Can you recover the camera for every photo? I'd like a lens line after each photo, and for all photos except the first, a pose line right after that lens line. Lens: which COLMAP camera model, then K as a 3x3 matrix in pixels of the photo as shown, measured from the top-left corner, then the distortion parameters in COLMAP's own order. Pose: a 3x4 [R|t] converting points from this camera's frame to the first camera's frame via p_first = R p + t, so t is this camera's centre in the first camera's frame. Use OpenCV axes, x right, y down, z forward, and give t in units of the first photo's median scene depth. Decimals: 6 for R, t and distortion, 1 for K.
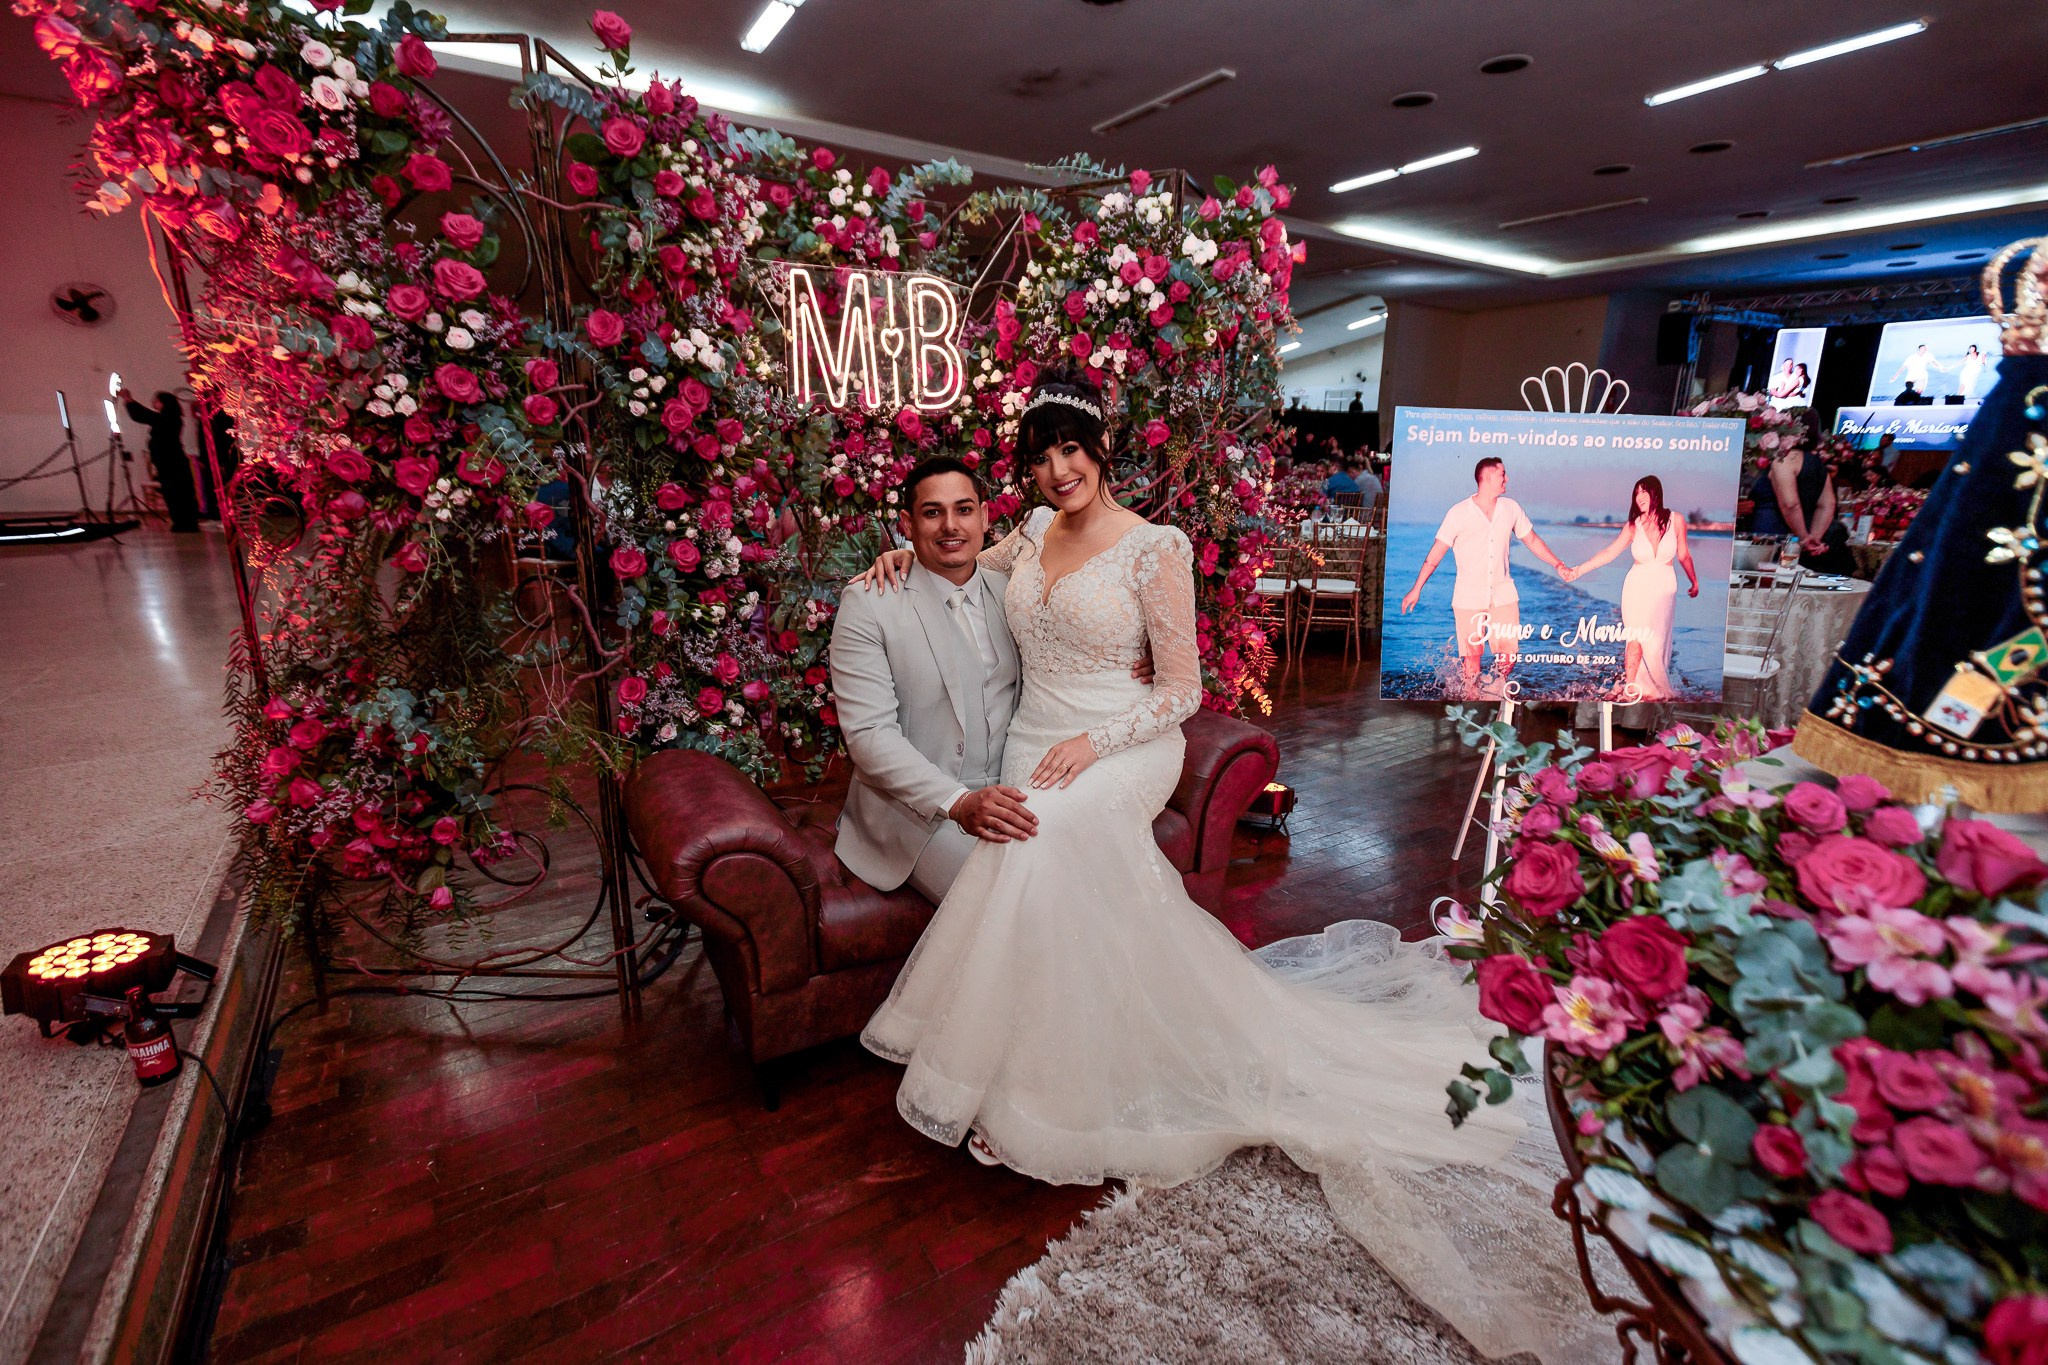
lens RADIAL K [[907.4, 0, 1018.4], [0, 907.4, 671.1], [0, 0, 1]] dist [0.002585, -0.000872]
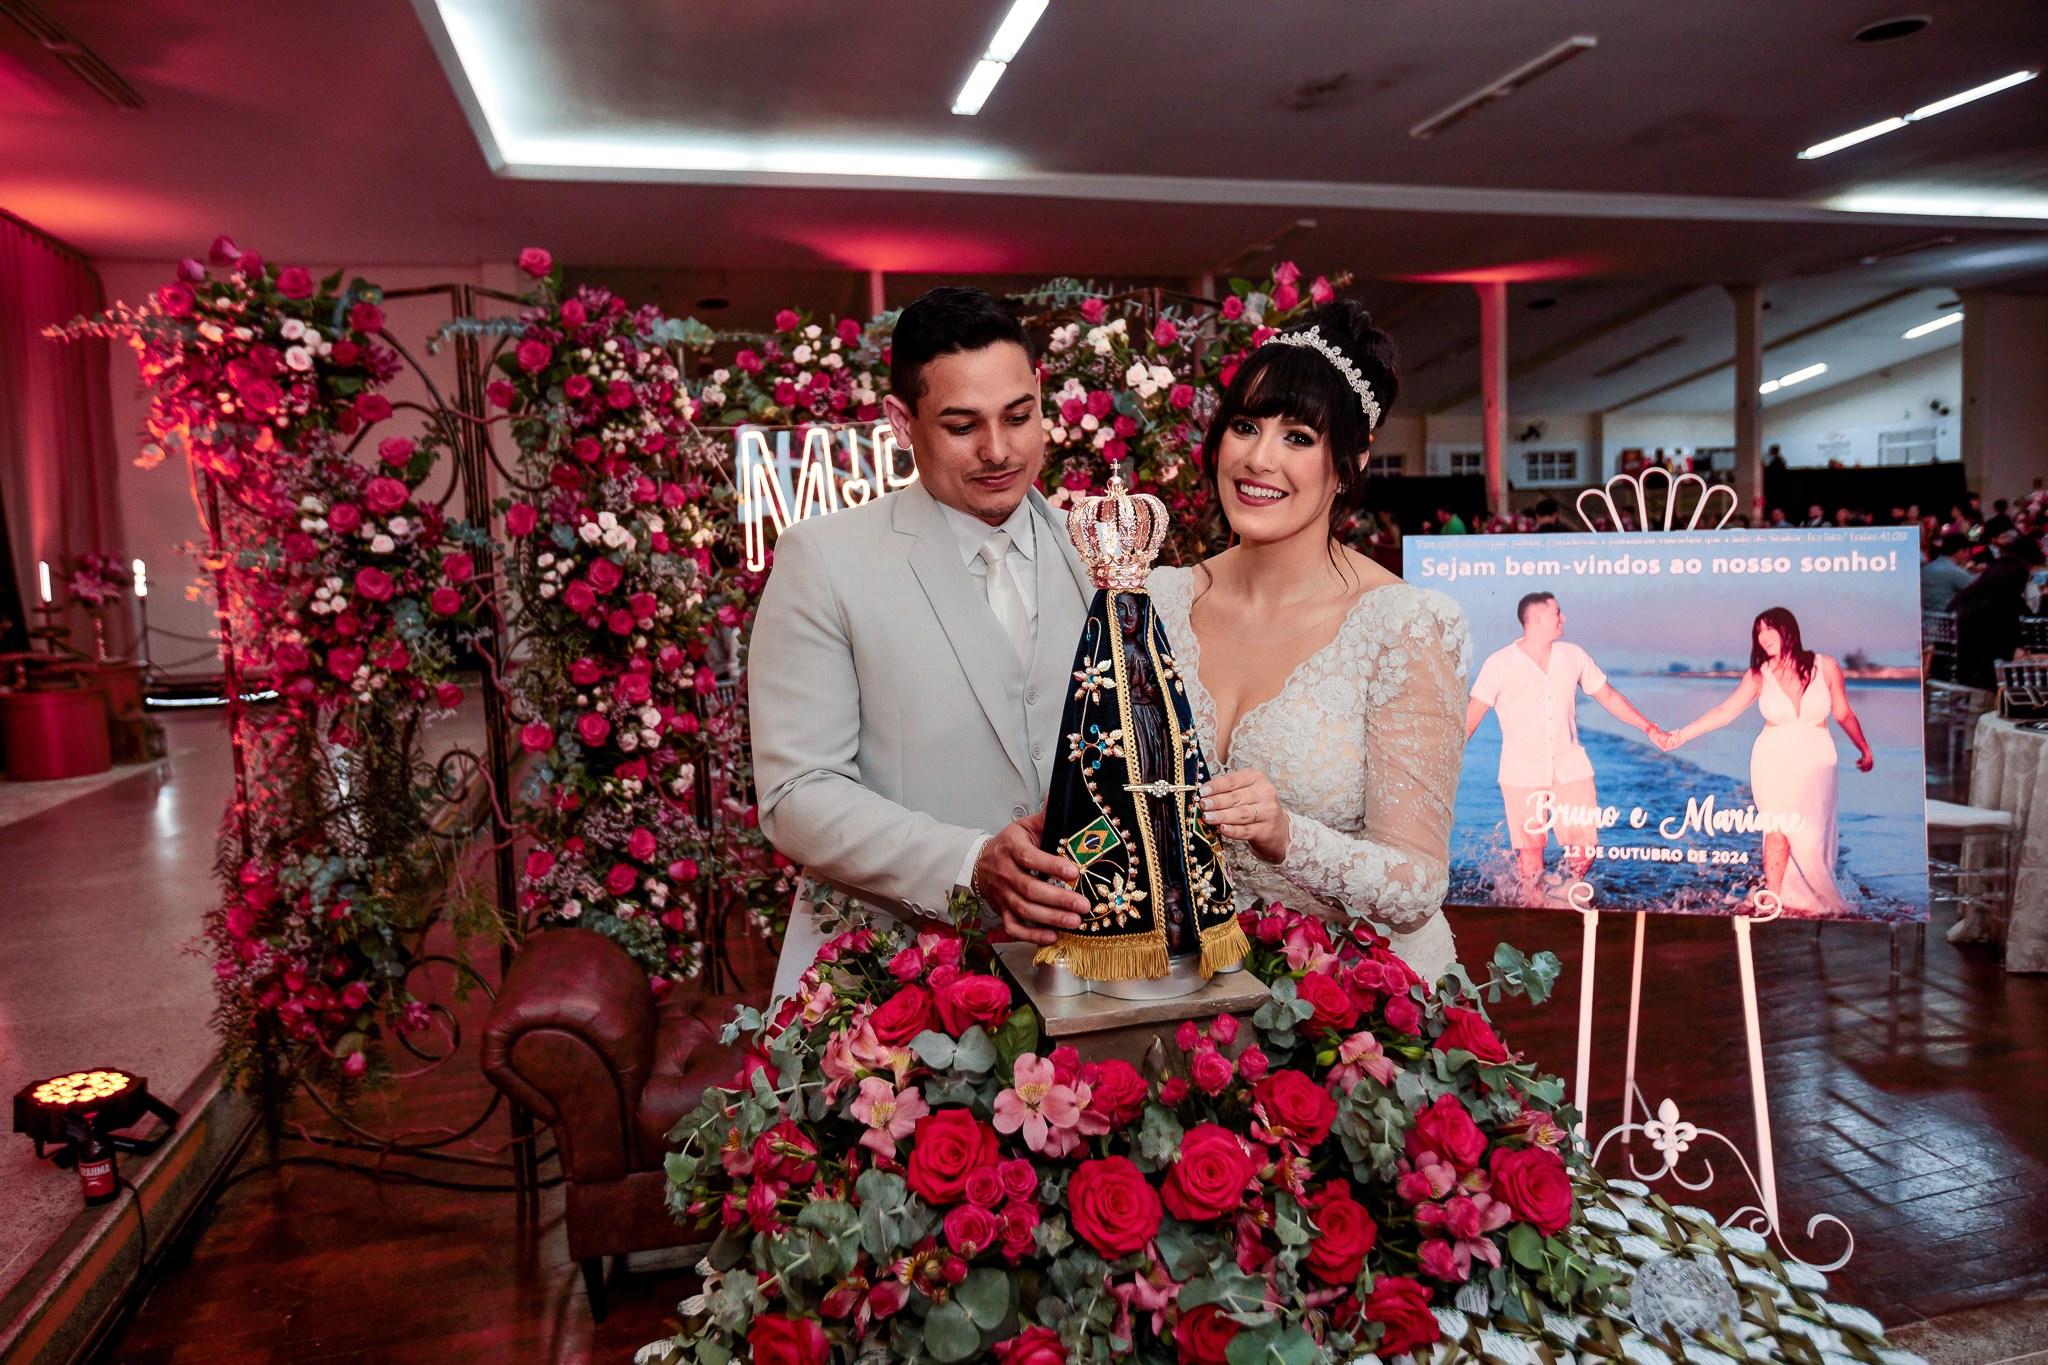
lens RADIAL K [[1296.2, 0, 1015.5], [0, 1296.2, 662.3], [0, 0, 1]] dist [0.001618, -0.003721]
pose [[0.952760, -0.023292, -0.302829, 0.508567], [-0.023513, 0.988407, -0.149997, 0.003058], [0.302812, 0.150032, 0.941167, -0.213029]]
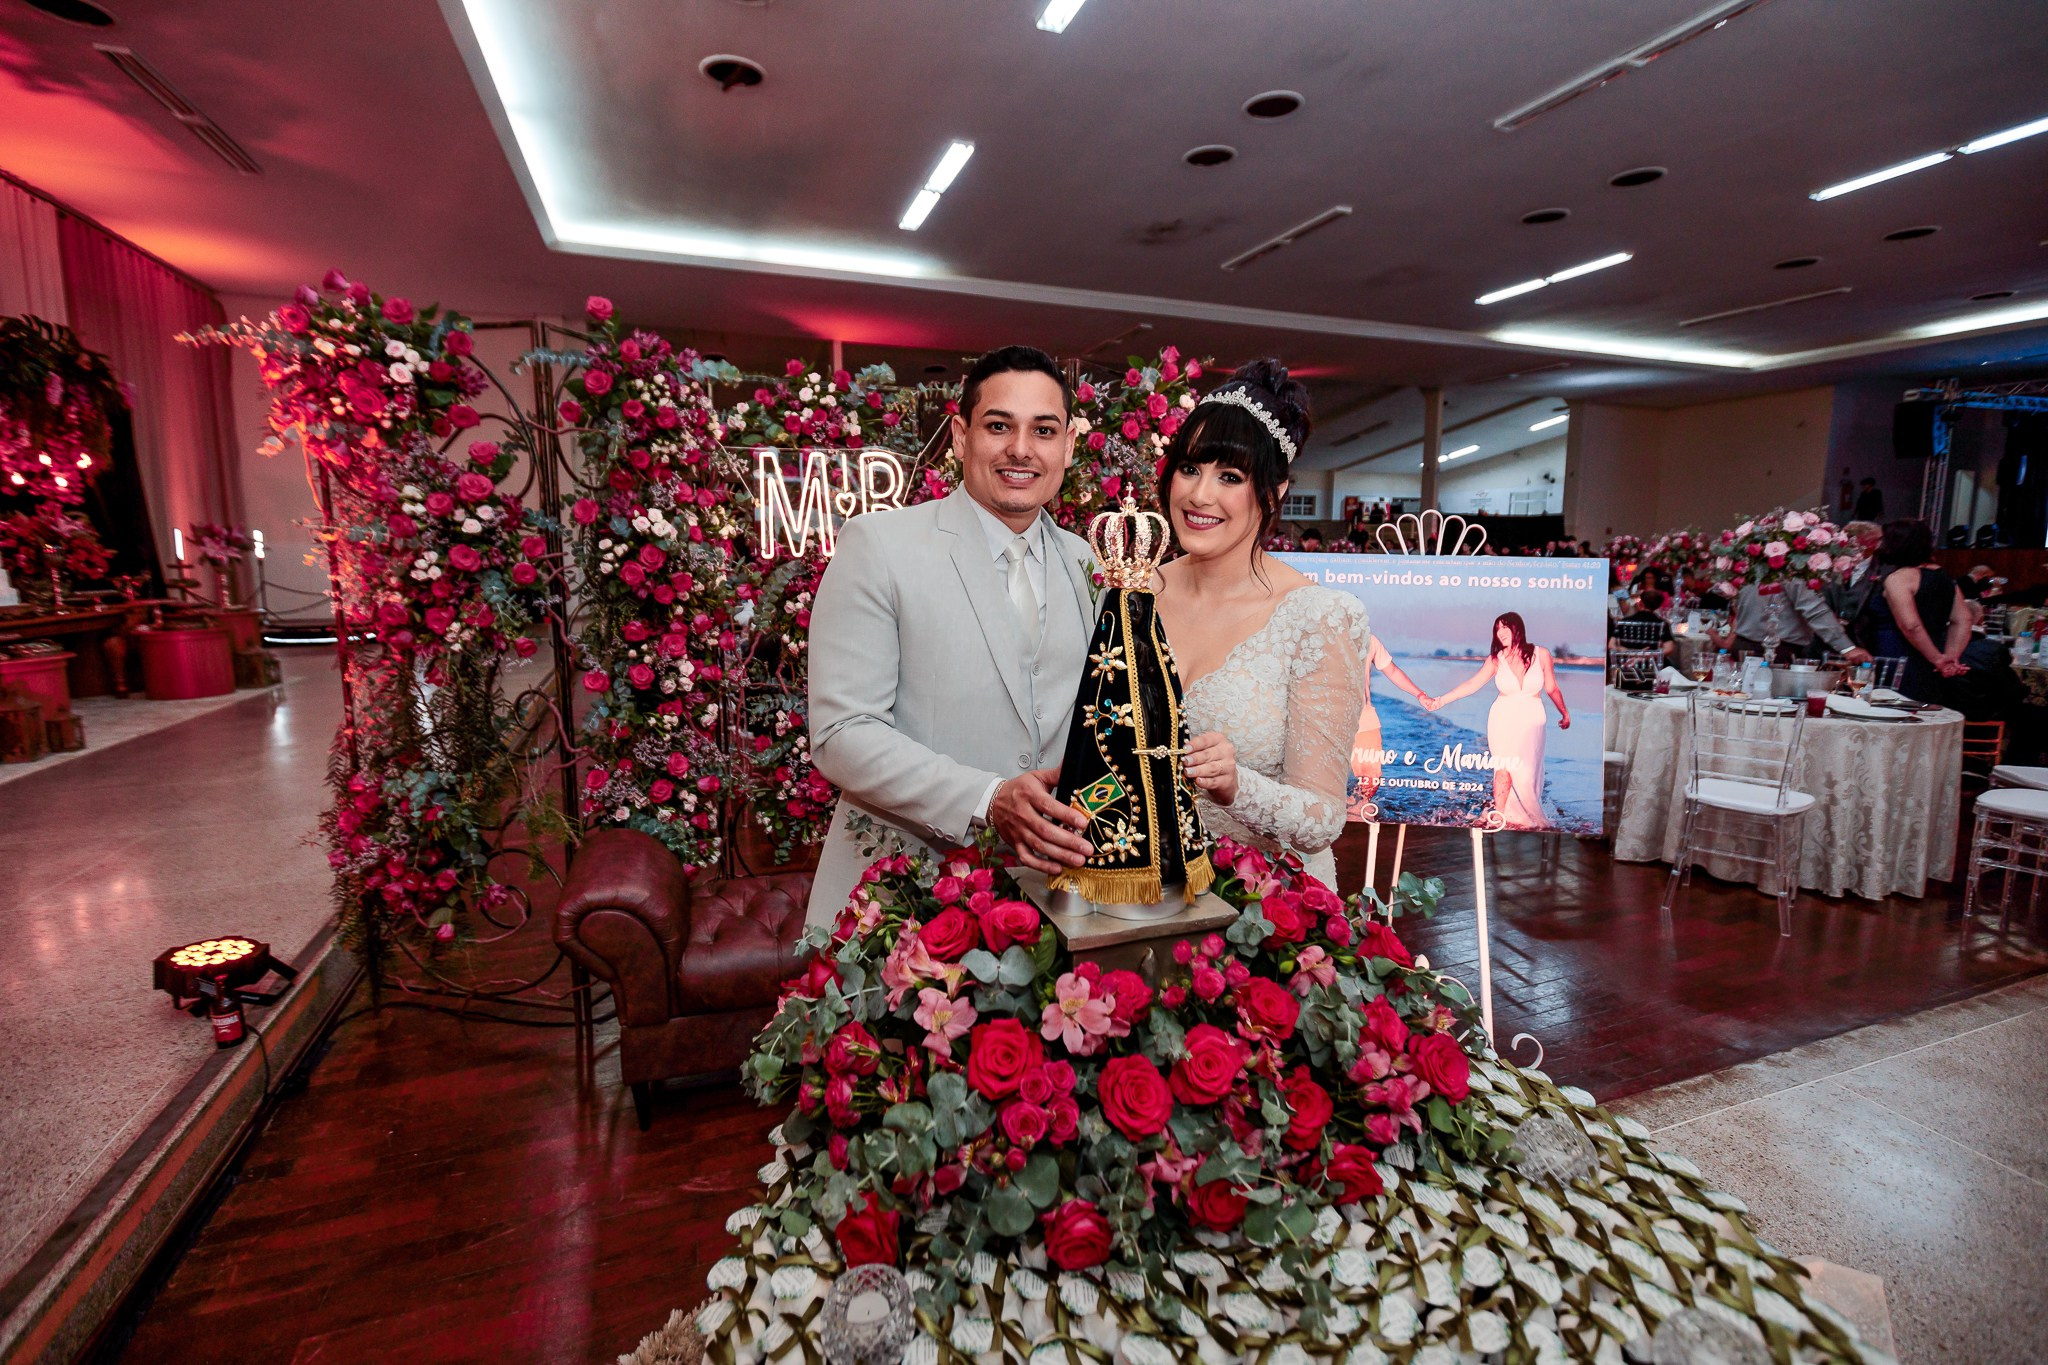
lens RADIAL K [[905.5, 0, 1018.8], [0, 905.5, 667.3], [0, 0, 1]] dist [0.001351, 0.000346]
pose [[0.979209, 0.014238, -0.202354, 0.421975], [-0.037509, 0.993041, -0.111635, -0.016026], [0.199356, 0.116904, 0.972929, -0.152967]]
